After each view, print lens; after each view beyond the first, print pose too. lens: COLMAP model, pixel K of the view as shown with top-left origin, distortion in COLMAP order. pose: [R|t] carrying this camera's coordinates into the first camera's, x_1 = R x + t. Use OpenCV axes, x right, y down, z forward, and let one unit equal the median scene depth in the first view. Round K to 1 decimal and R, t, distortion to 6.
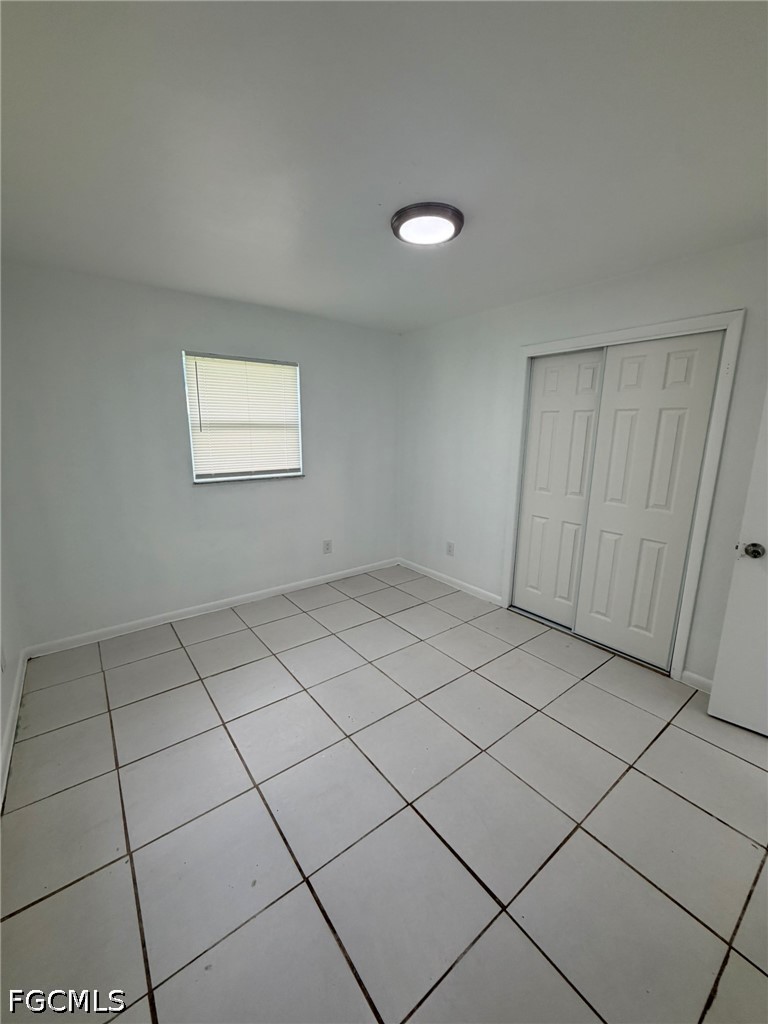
lens RADIAL K [[405.9, 0, 389.5], [0, 405.9, 514.1], [0, 0, 1]] dist [0.001798, 0.000109]
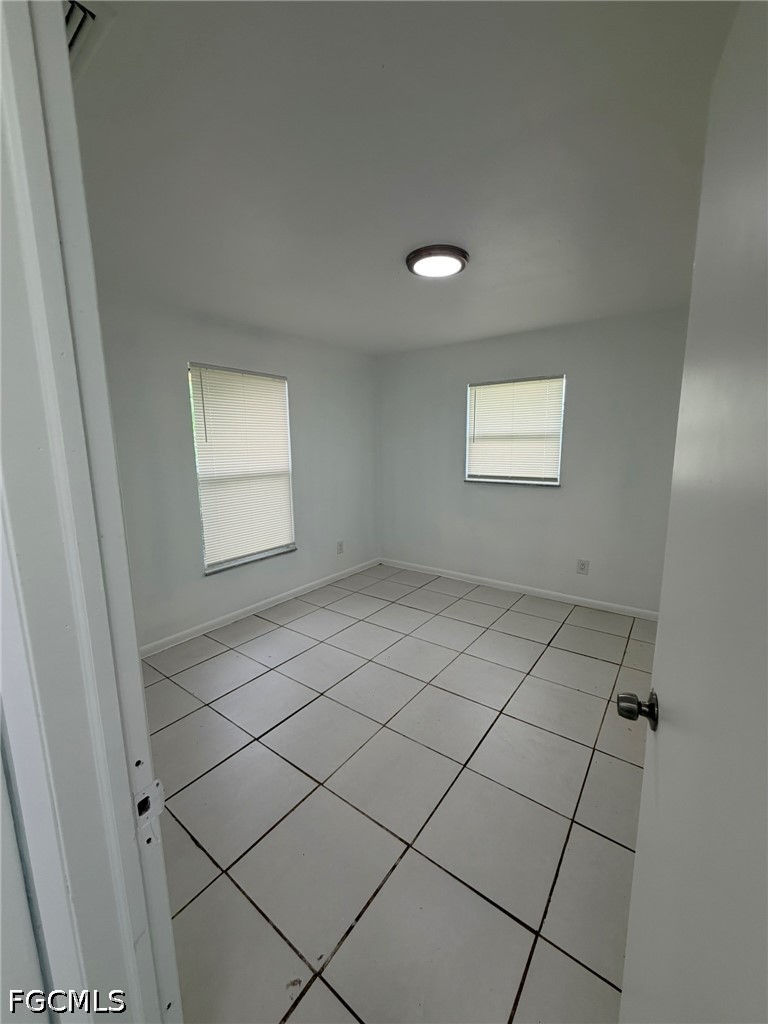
lens RADIAL K [[405.9, 0, 383.2], [0, 405.9, 513.4], [0, 0, 1]] dist [0.001798, 0.000109]
pose [[0.267277, 0.157465, -0.950667, 0.637321], [-0.191109, 0.975624, 0.107869, -0.054995], [0.944479, 0.152850, 0.290854, 0.317691]]
